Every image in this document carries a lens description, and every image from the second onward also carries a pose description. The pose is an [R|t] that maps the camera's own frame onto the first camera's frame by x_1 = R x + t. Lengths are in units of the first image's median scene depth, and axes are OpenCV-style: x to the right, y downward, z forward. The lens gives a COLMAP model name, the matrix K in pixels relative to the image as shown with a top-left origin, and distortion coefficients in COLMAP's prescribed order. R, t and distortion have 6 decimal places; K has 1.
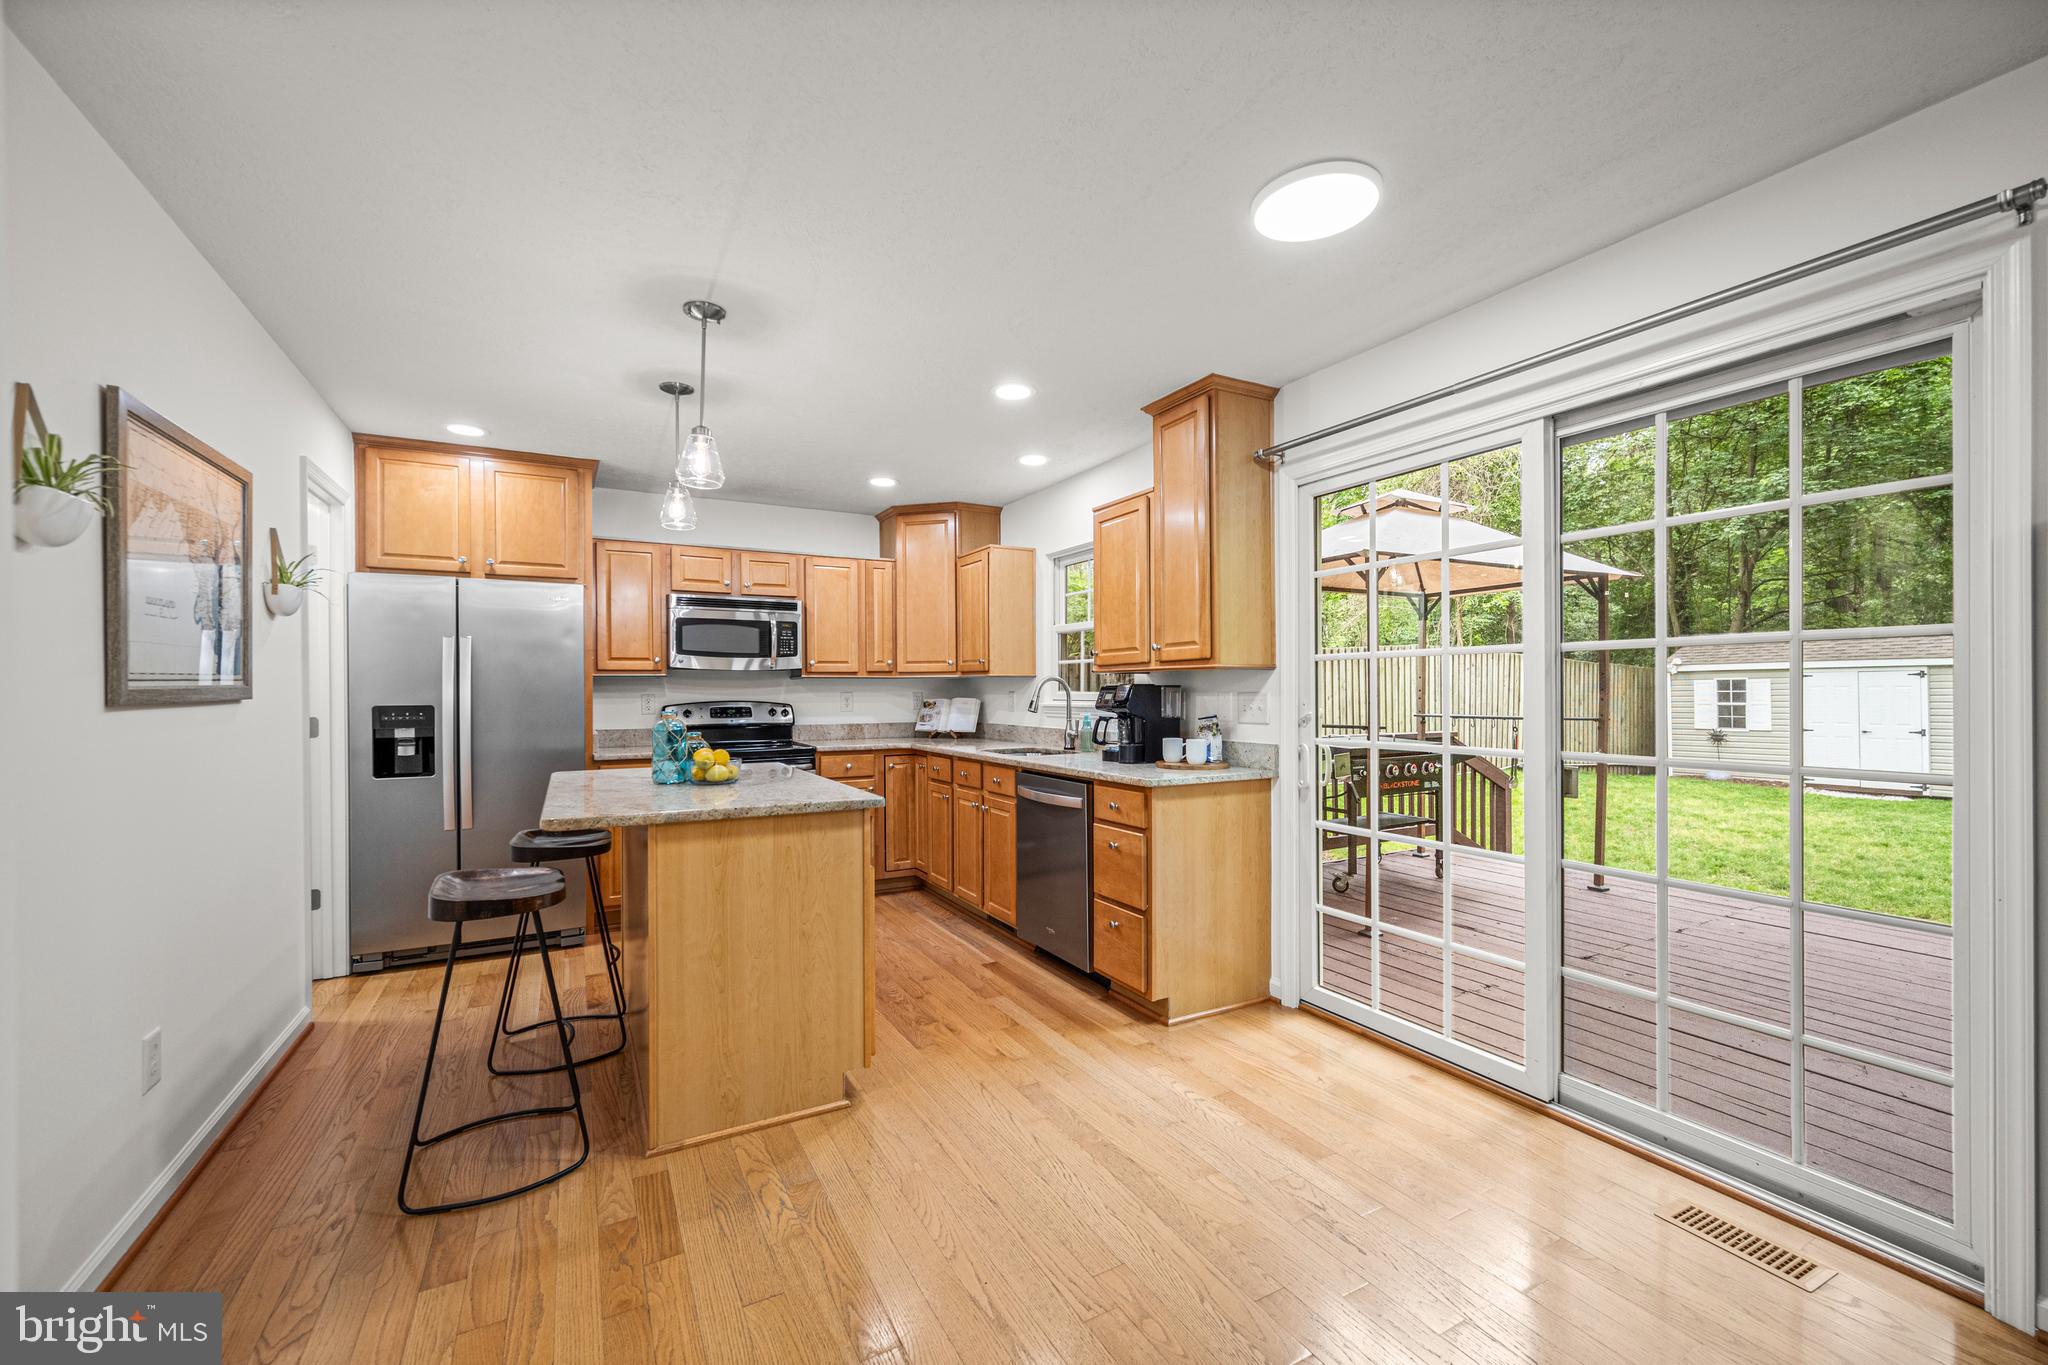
lens RADIAL K [[815.5, 0, 1020.7], [0, 815.5, 691.7], [0, 0, 1]] dist [-0.000598, -0.000048]
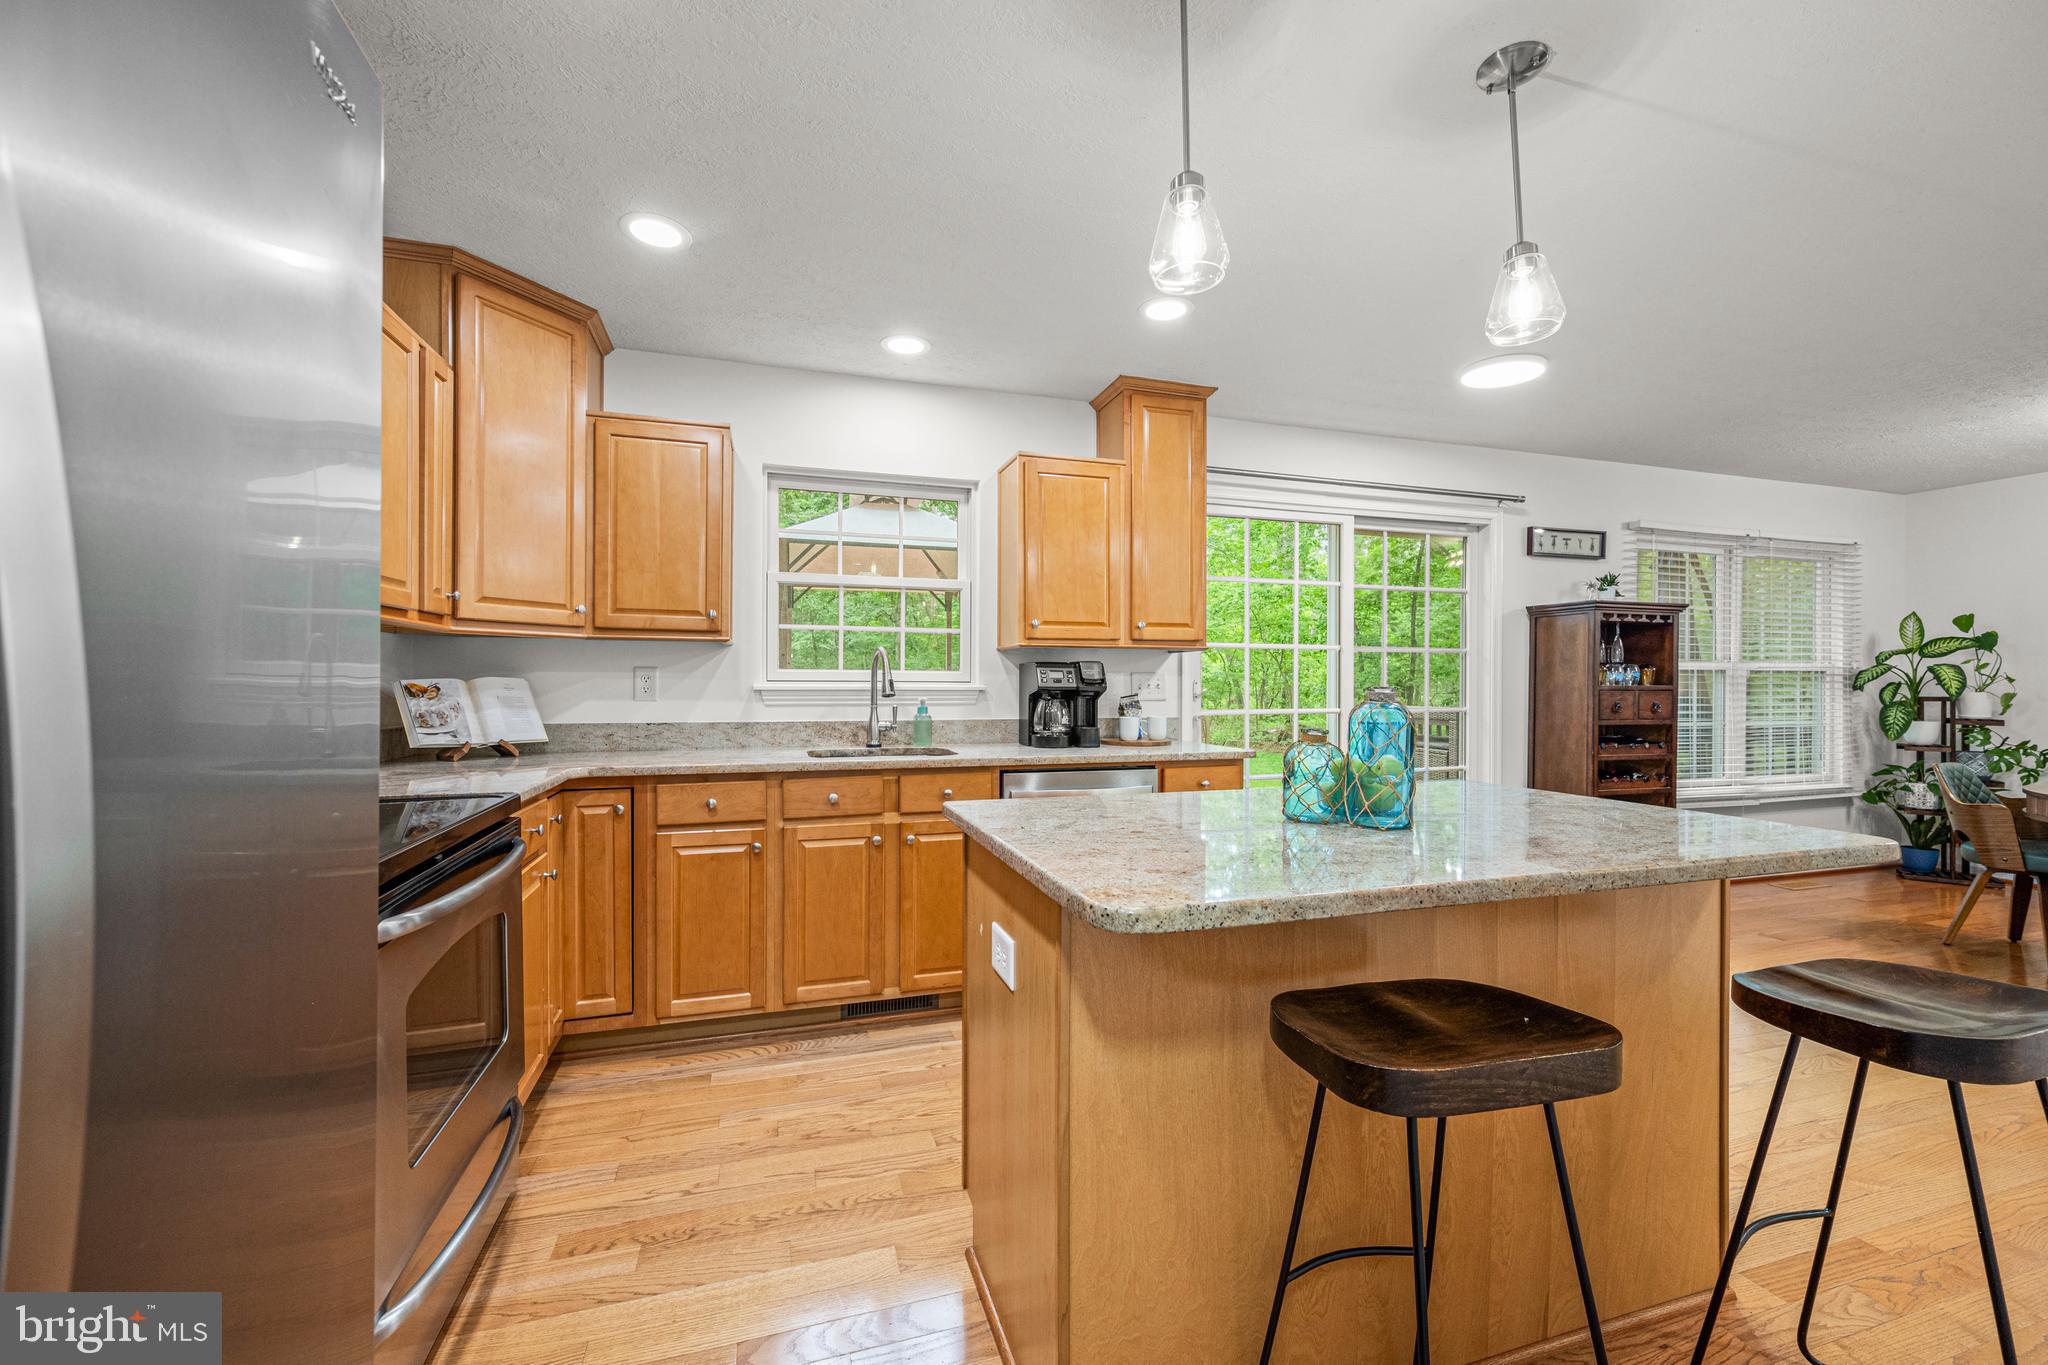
lens RADIAL K [[815.5, 0, 1013.4], [0, 815.5, 684.8], [0, 0, 1]] dist [-0.000598, -0.000048]
pose [[0.203922, 0.004090, 0.978979, -0.805360], [-0.003721, 0.999987, -0.003402, 0.020435], [-0.978980, -0.002949, 0.203935, 0.917148]]
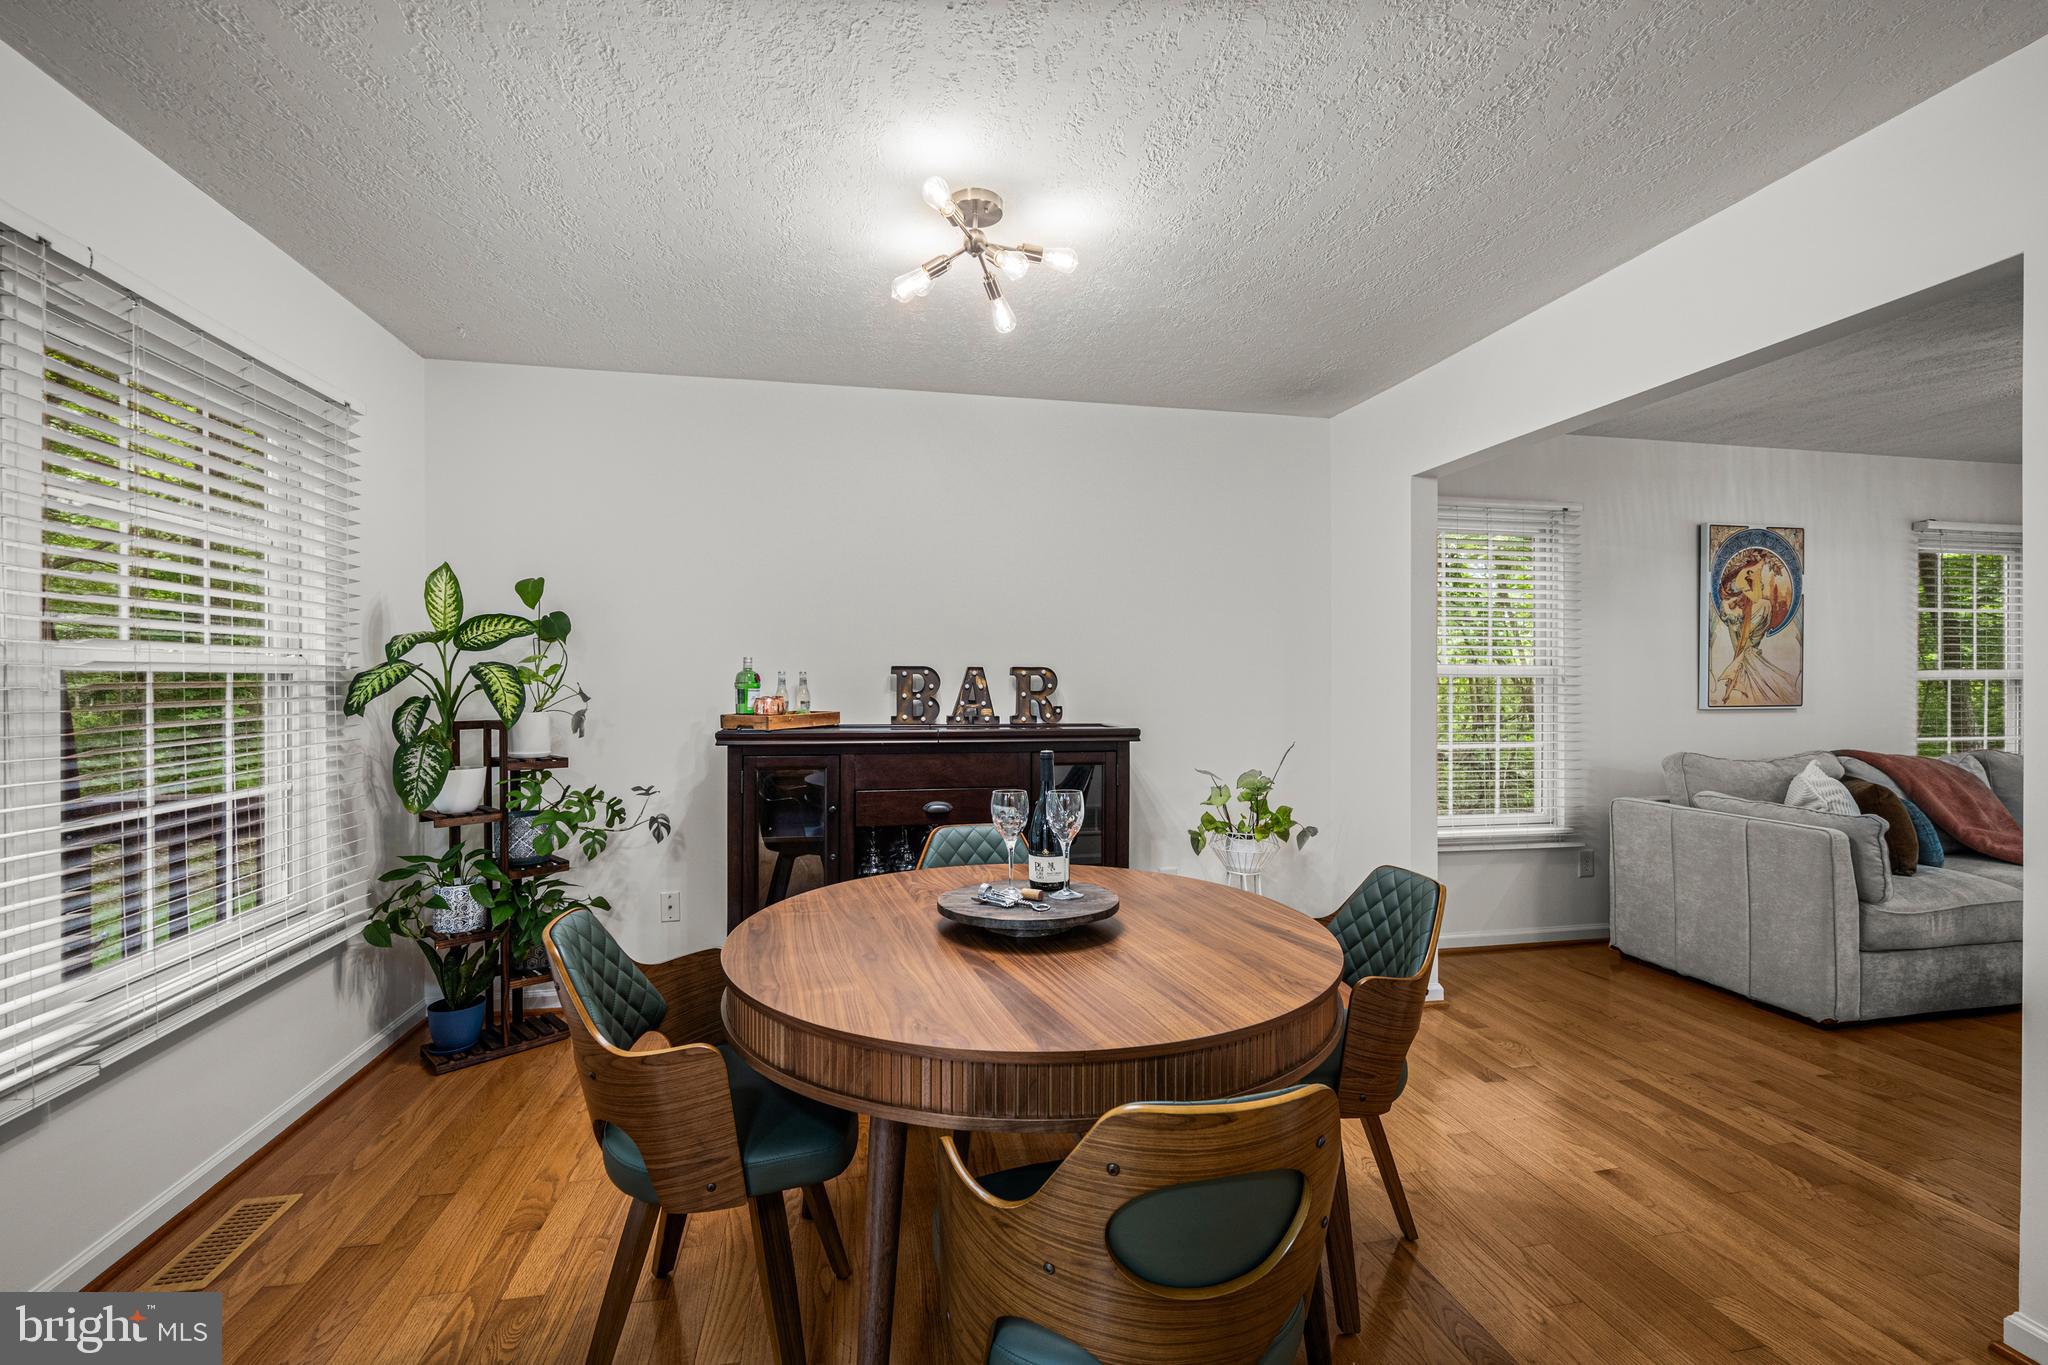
lens RADIAL K [[867.5, 0, 1020.9], [0, 867.5, 684.9], [0, 0, 1]] dist [-0.000230, -0.001221]
pose [[-0.953920, 0.003616, 0.300041, 0.147517], [0.004684, 0.999985, 0.002841, -0.004146], [-0.300026, 0.004115, -0.953922, 0.282487]]
